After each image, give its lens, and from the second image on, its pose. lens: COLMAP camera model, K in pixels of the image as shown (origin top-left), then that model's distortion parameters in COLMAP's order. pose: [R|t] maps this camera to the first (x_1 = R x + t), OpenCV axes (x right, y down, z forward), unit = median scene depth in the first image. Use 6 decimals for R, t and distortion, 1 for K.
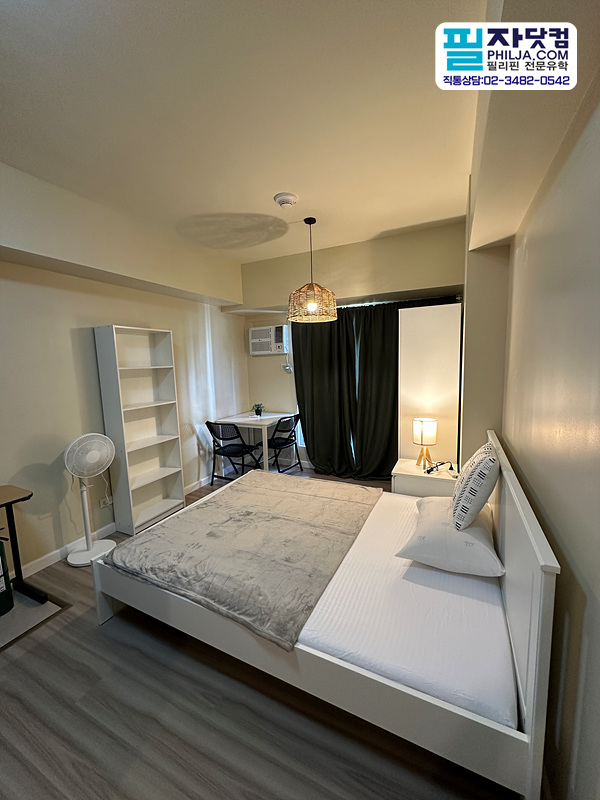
lens RADIAL K [[319.3, 0, 300.0], [0, 319.3, 400.0], [0, 0, 1]] dist [-0.000398, -0.000004]
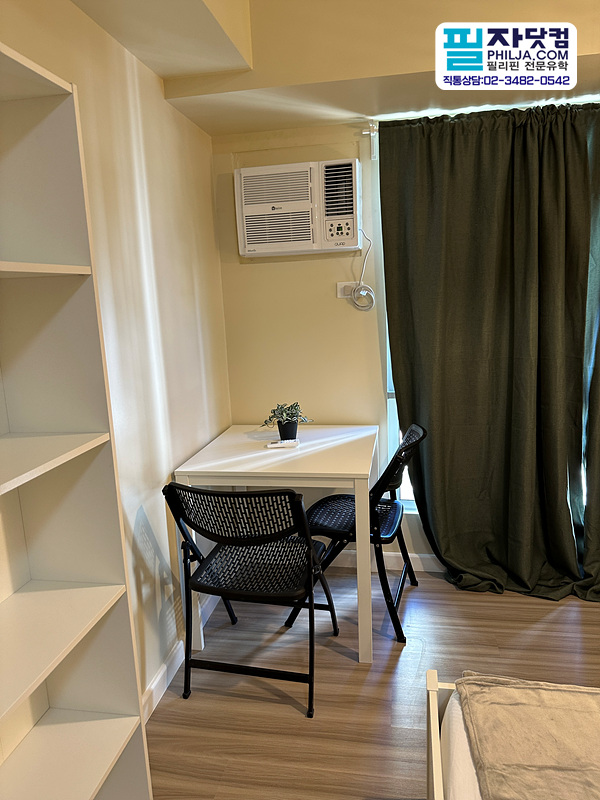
lens RADIAL K [[547.4, 0, 300.0], [0, 547.4, 400.0], [0, 0, 1]] dist [0.007843, 0.000766]
pose [[0.961002, -0.062761, 0.269325, -0.270165], [0.045922, 0.996602, 0.068381, -0.030003], [-0.272701, -0.053346, 0.960619, 0.458269]]
